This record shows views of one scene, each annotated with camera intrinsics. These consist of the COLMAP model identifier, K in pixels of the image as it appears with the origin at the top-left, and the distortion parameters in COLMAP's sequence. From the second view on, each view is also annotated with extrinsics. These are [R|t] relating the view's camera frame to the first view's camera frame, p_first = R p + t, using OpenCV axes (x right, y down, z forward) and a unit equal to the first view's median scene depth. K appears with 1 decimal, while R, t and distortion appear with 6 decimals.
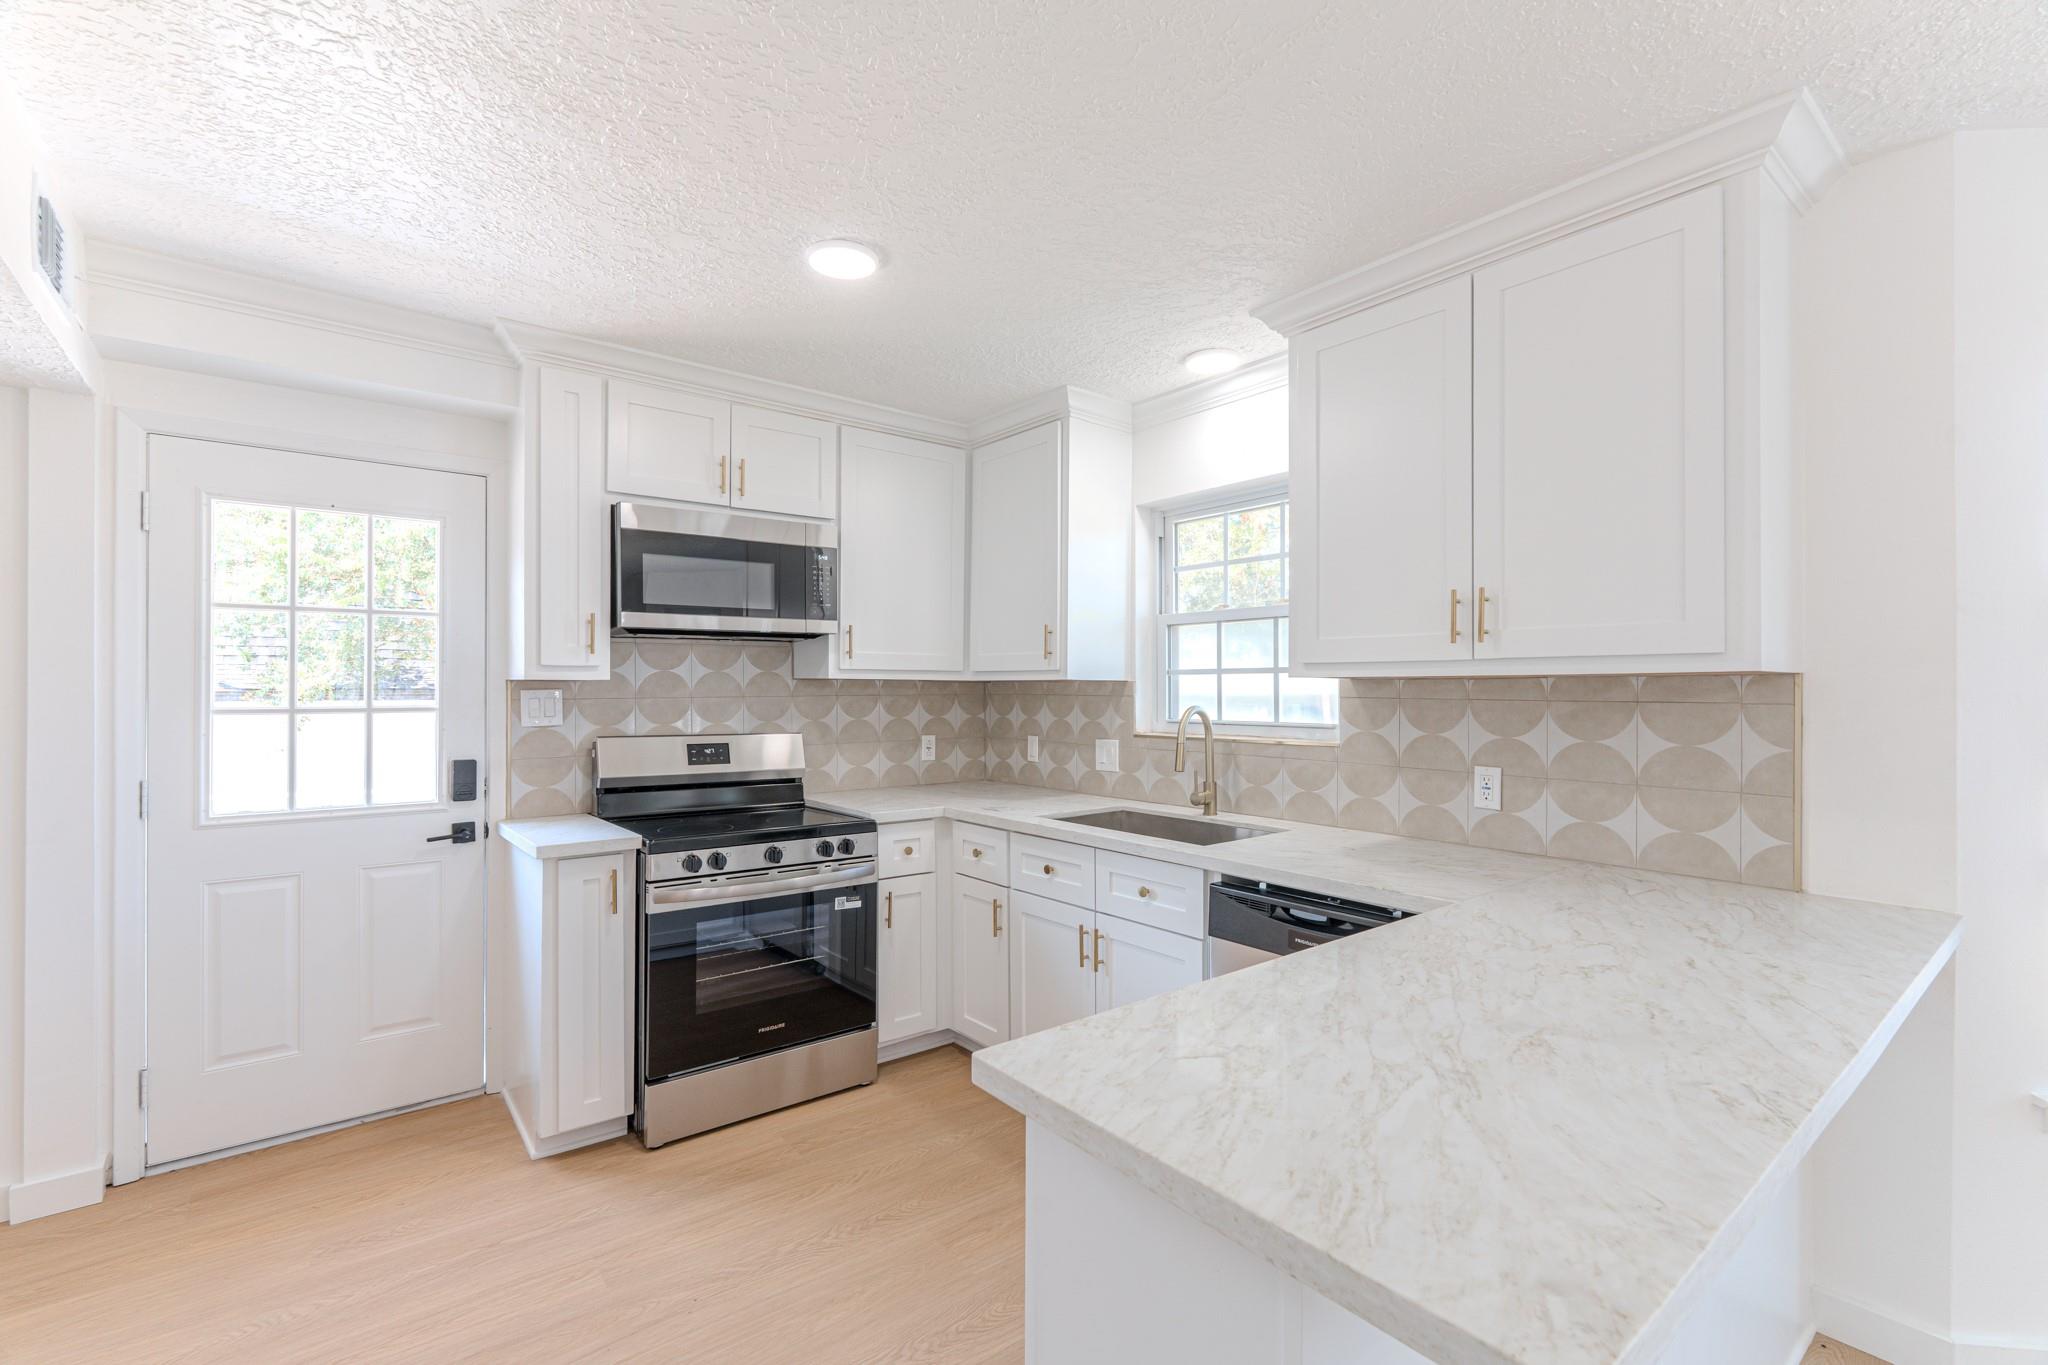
lens RADIAL K [[896.3, 0, 1024.0], [0, 896.3, 682.5], [0, 0, 1]] dist [-0.000815, -0.000302]
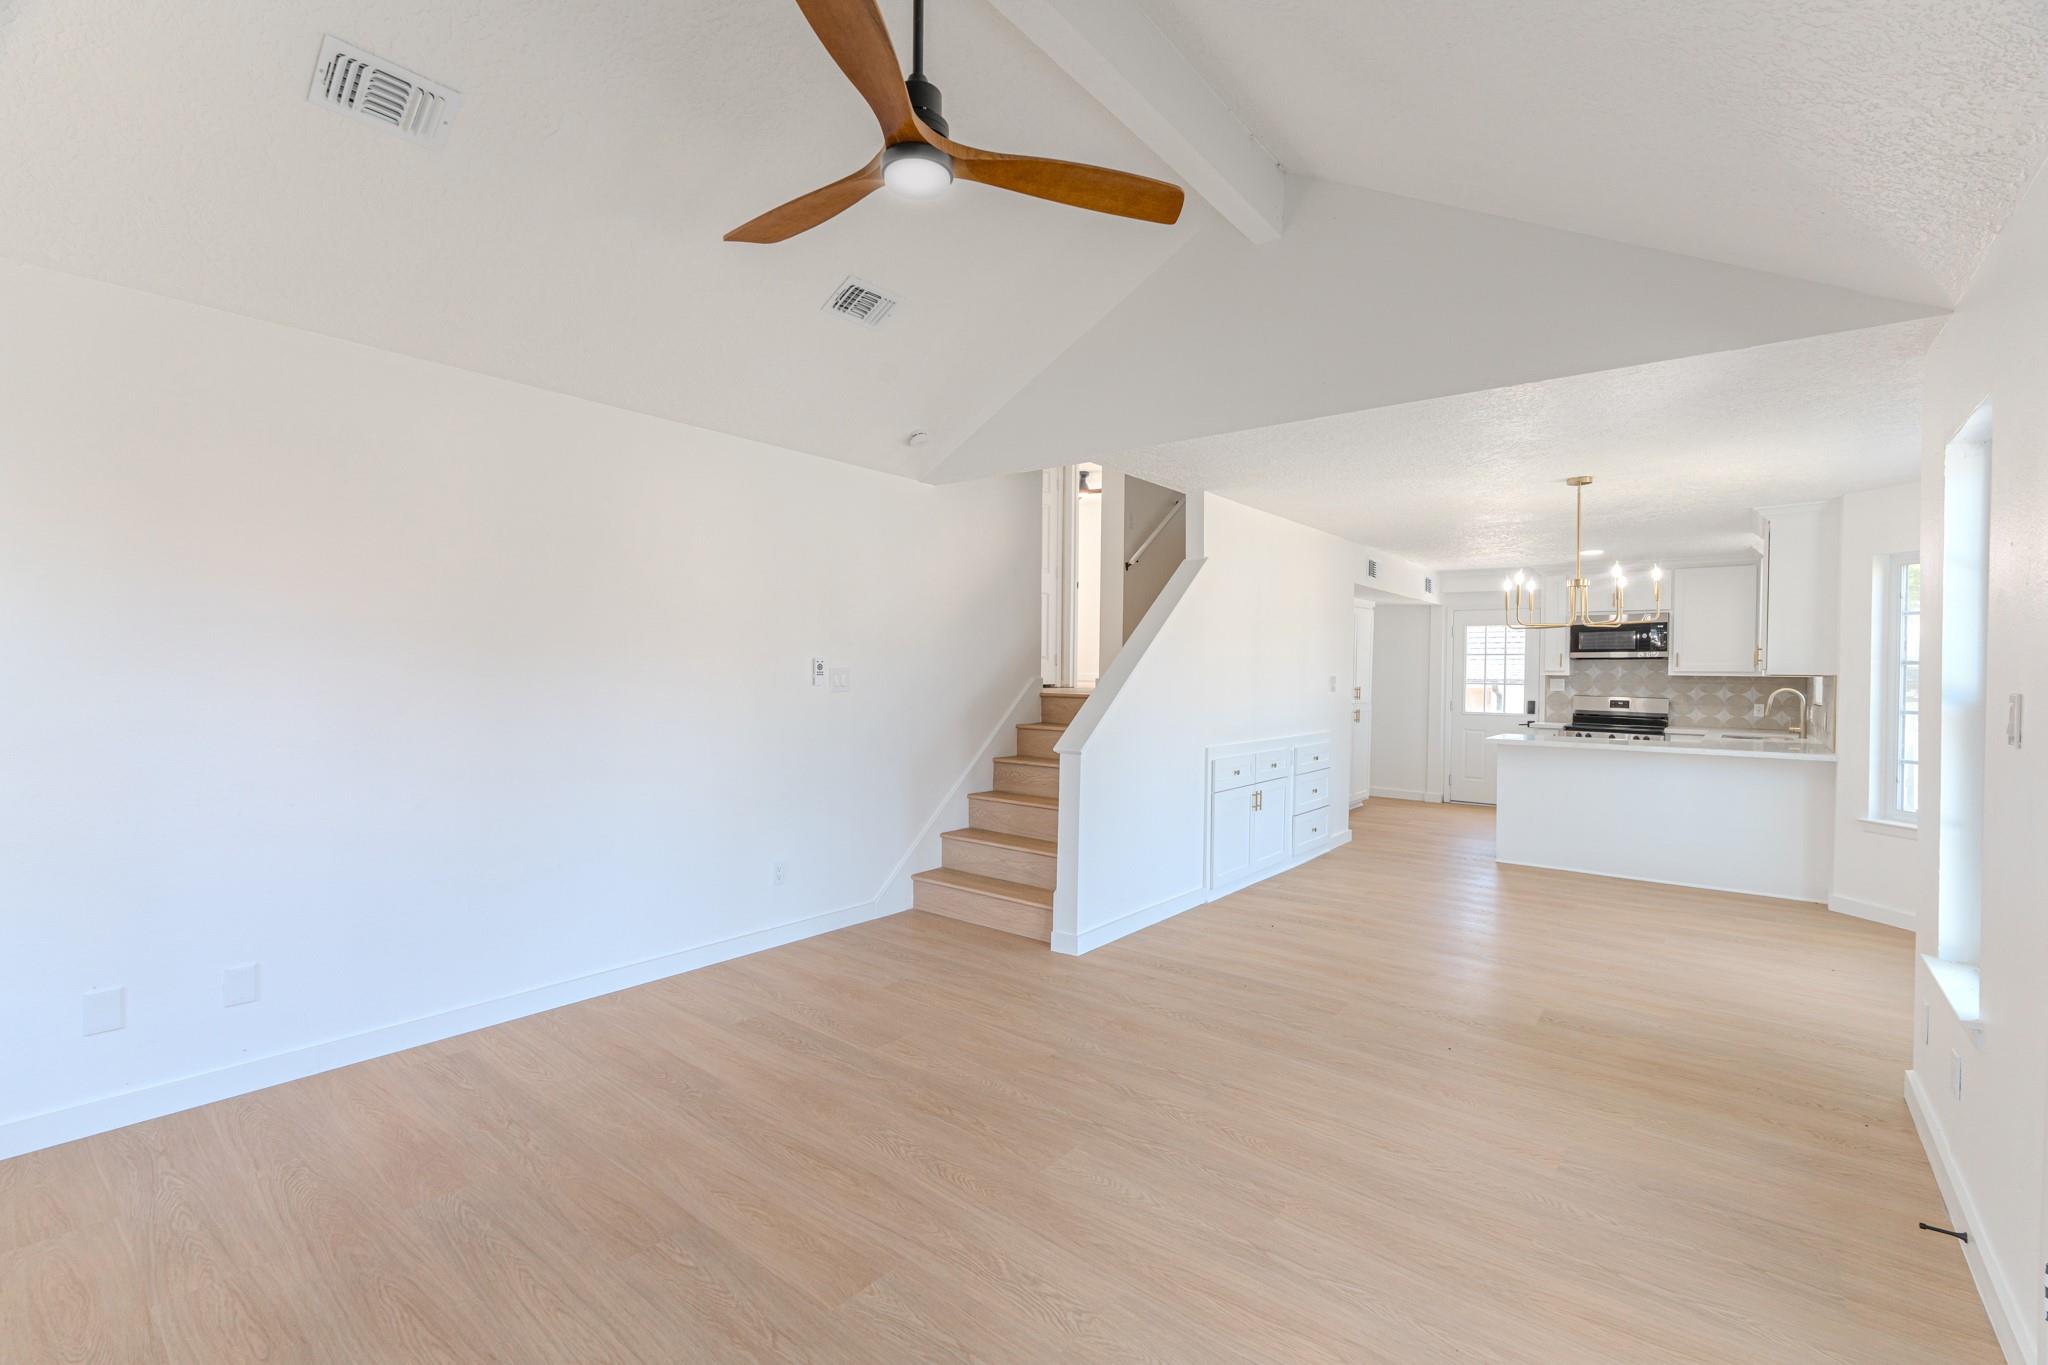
lens RADIAL K [[891.7, 0, 1022.5], [0, 891.7, 684.3], [0, 0, 1]] dist [-0.002622, 0.000016]
pose [[0.215825, 0.014943, -0.976318, 1.906497], [-0.005412, 0.999886, 0.014107, -0.004985], [0.976417, 0.002239, 0.215881, -1.318071]]
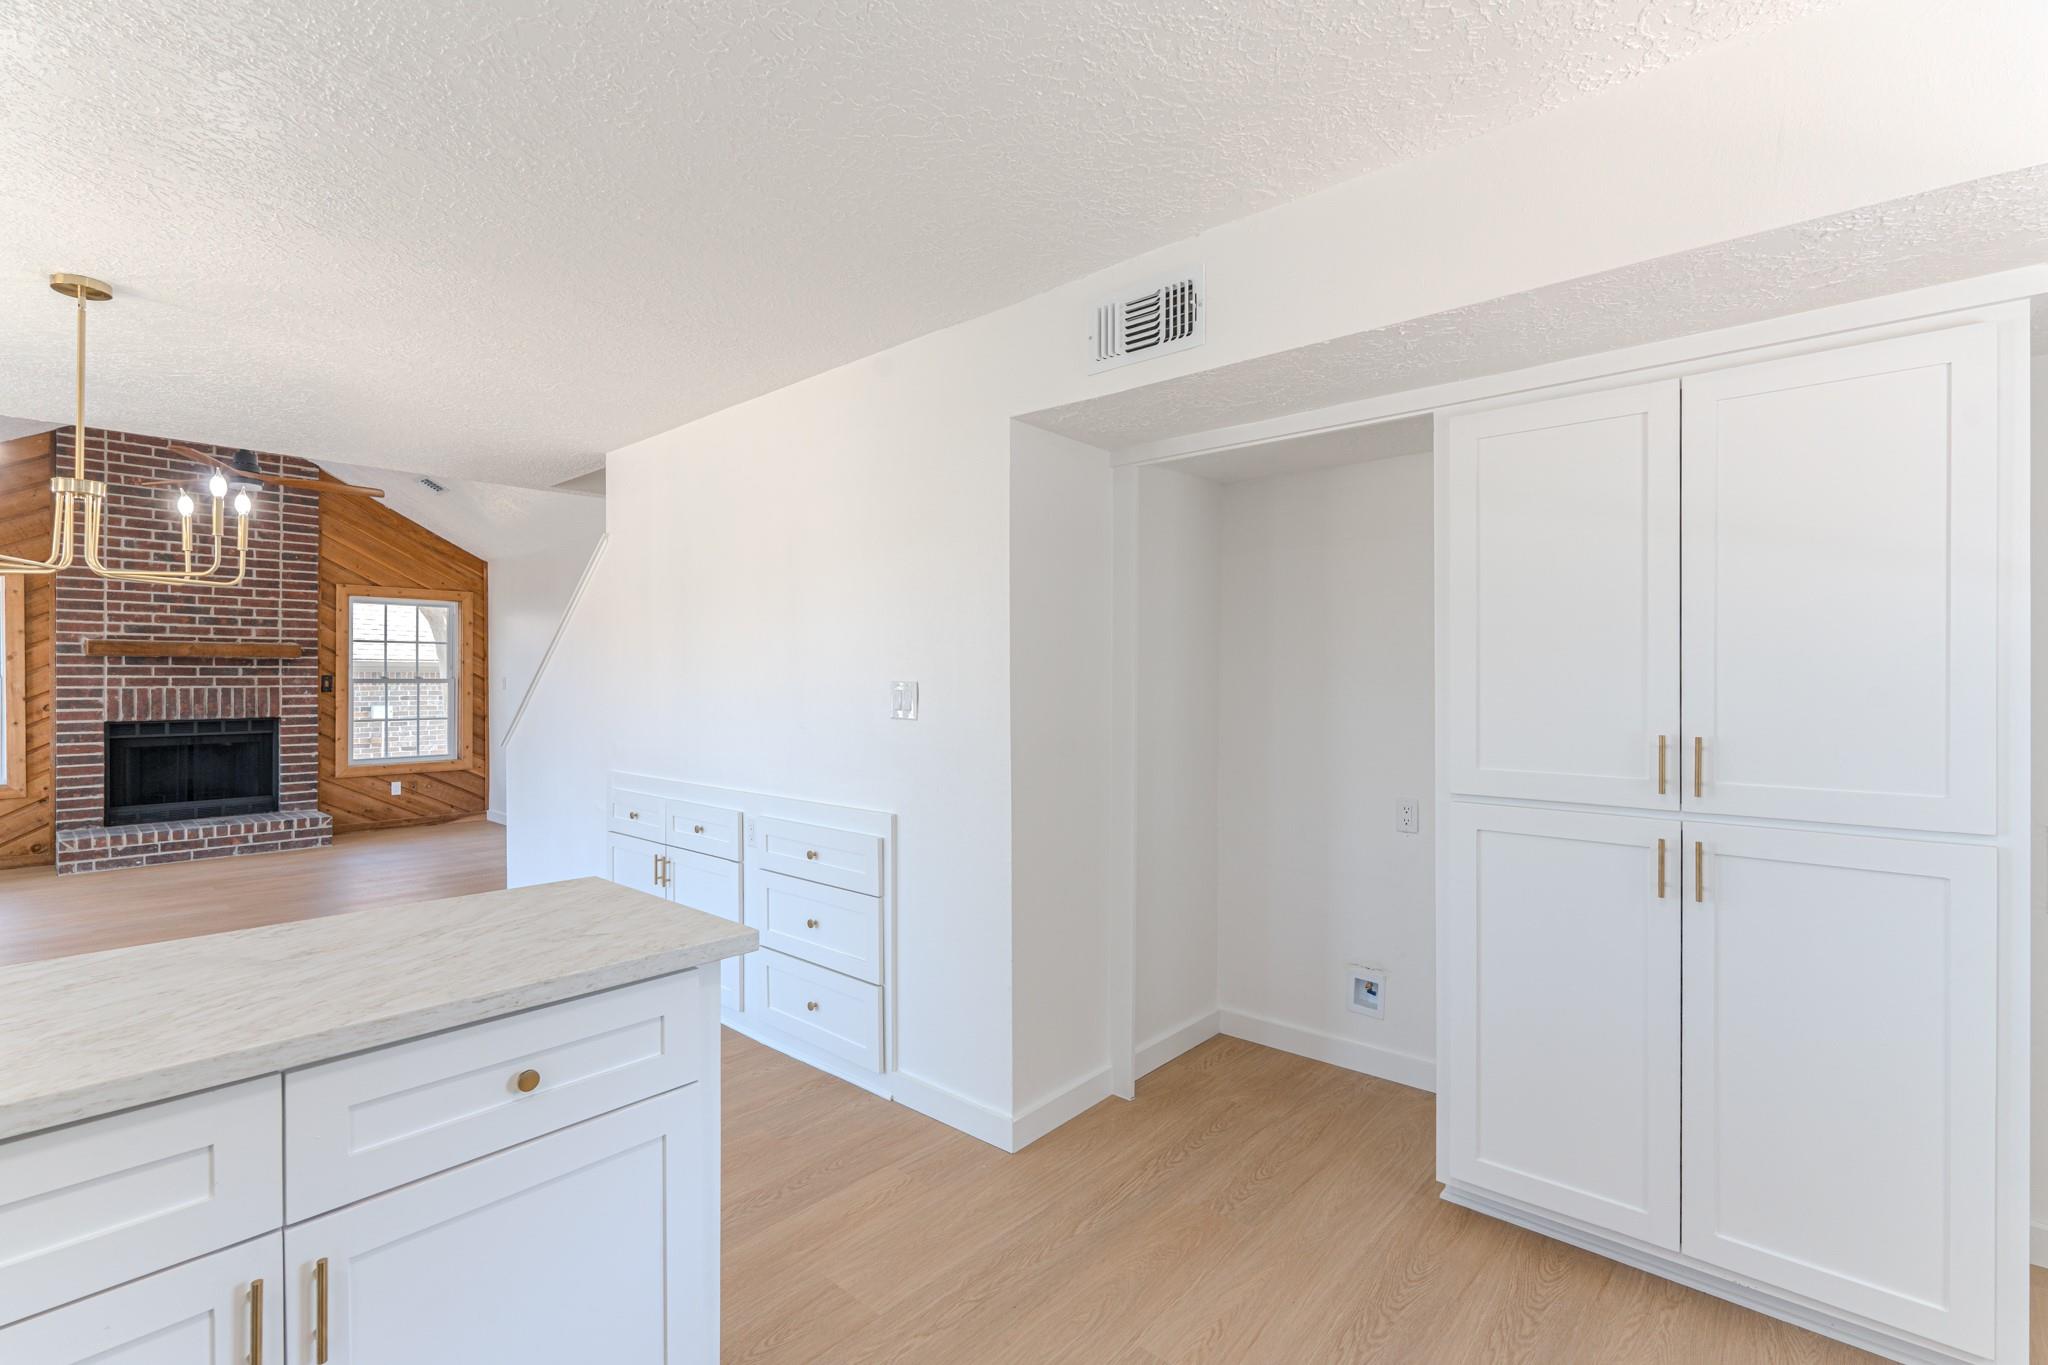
lens RADIAL K [[913.6, 0, 1025.5], [0, 913.6, 676.3], [0, 0, 1]] dist [-0.001045, -0.000050]
pose [[-0.985303, -0.004539, -0.170753, -0.079755], [-0.003197, 0.999962, -0.008137, 0.003940], [0.170783, -0.007472, -0.985280, 0.886437]]
